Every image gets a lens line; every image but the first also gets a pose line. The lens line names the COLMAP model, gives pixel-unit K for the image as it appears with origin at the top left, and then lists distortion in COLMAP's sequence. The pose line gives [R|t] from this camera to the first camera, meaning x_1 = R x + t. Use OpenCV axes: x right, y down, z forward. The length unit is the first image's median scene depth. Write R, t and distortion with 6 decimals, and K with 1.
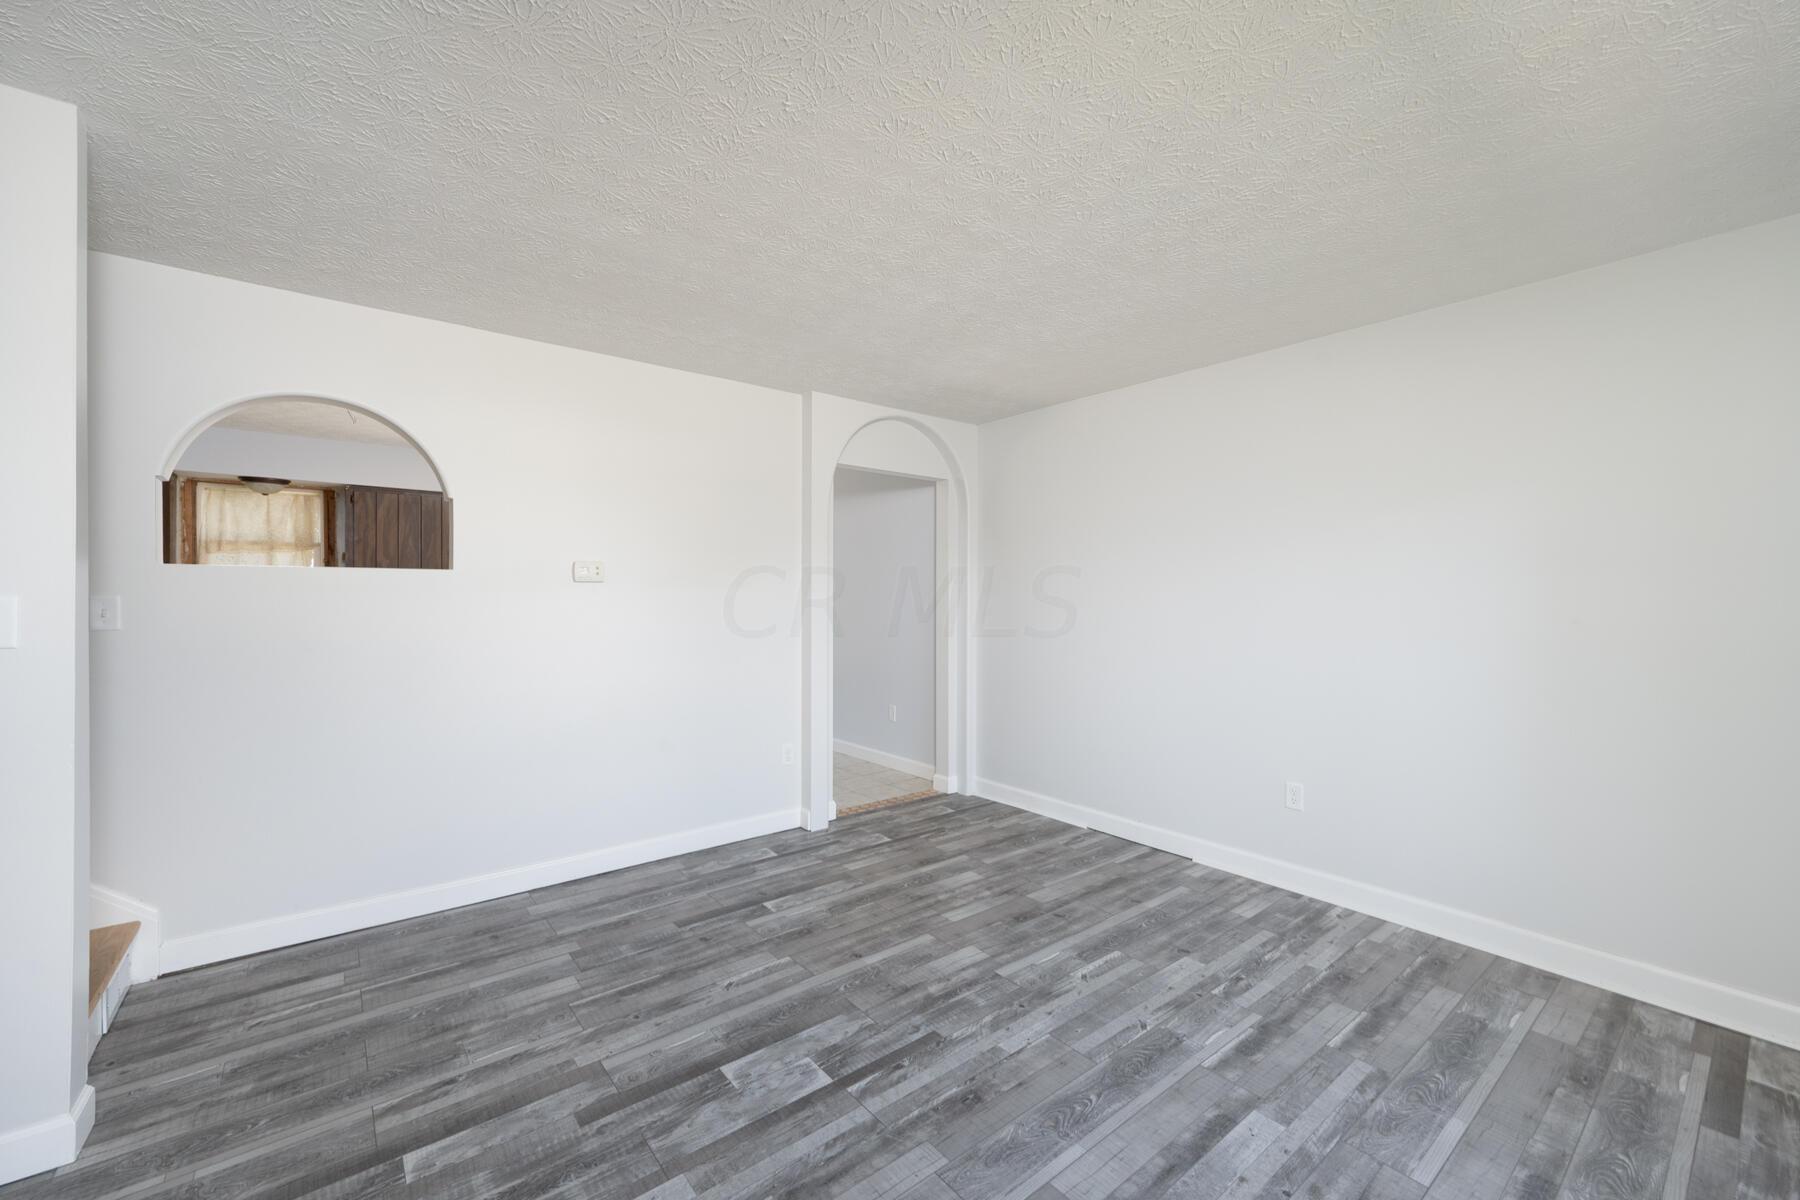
lens RADIAL K [[746.3, 0, 900.0], [0, 746.3, 600.0], [0, 0, 1]] dist [-0.000386, -0.000110]
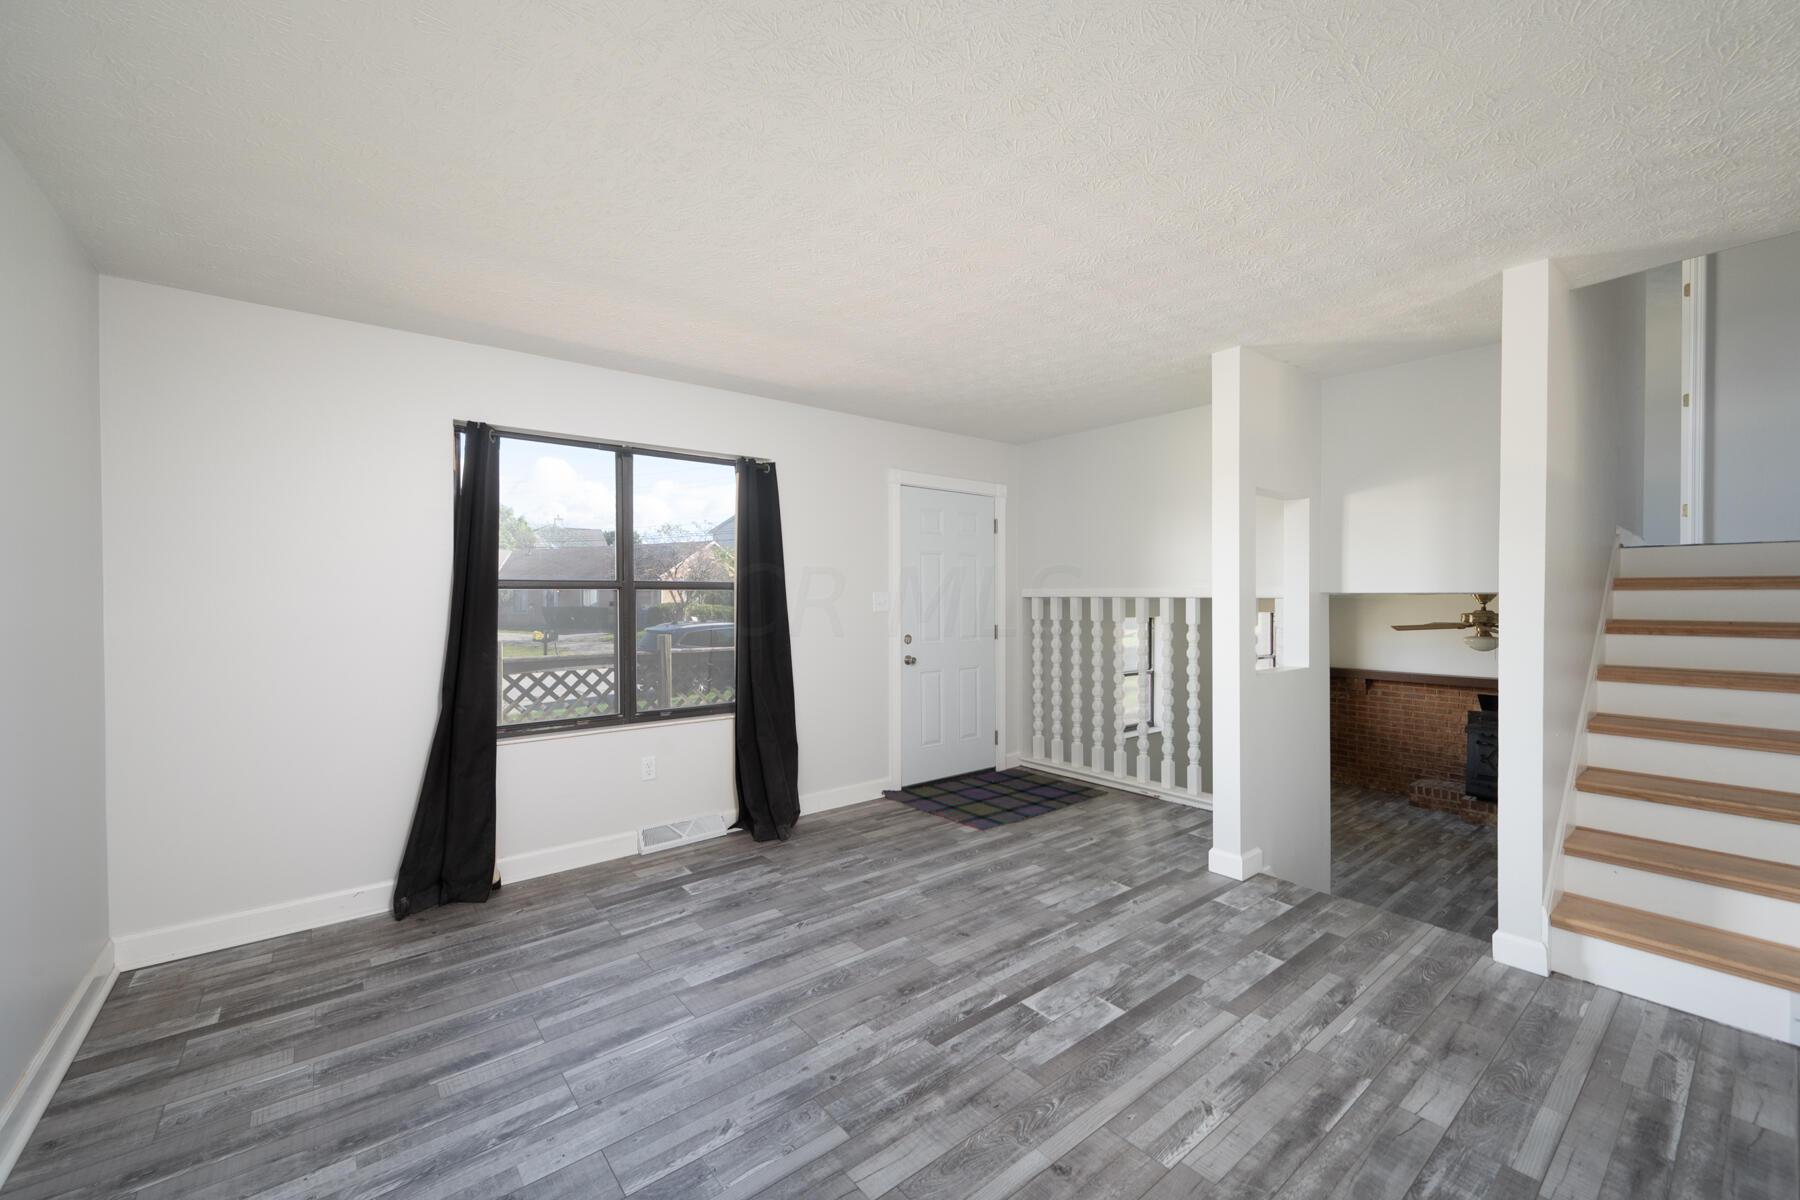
lens RADIAL K [[704.3, 0, 900.0], [0, 704.3, 600.0], [0, 0, 1]] dist [0.000310, -0.000015]
pose [[-0.999996, 0.002058, 0.002113, 0.090040], [0.002081, 0.999936, 0.011114, -0.008207], [-0.002090, 0.011119, -0.999936, 1.922429]]
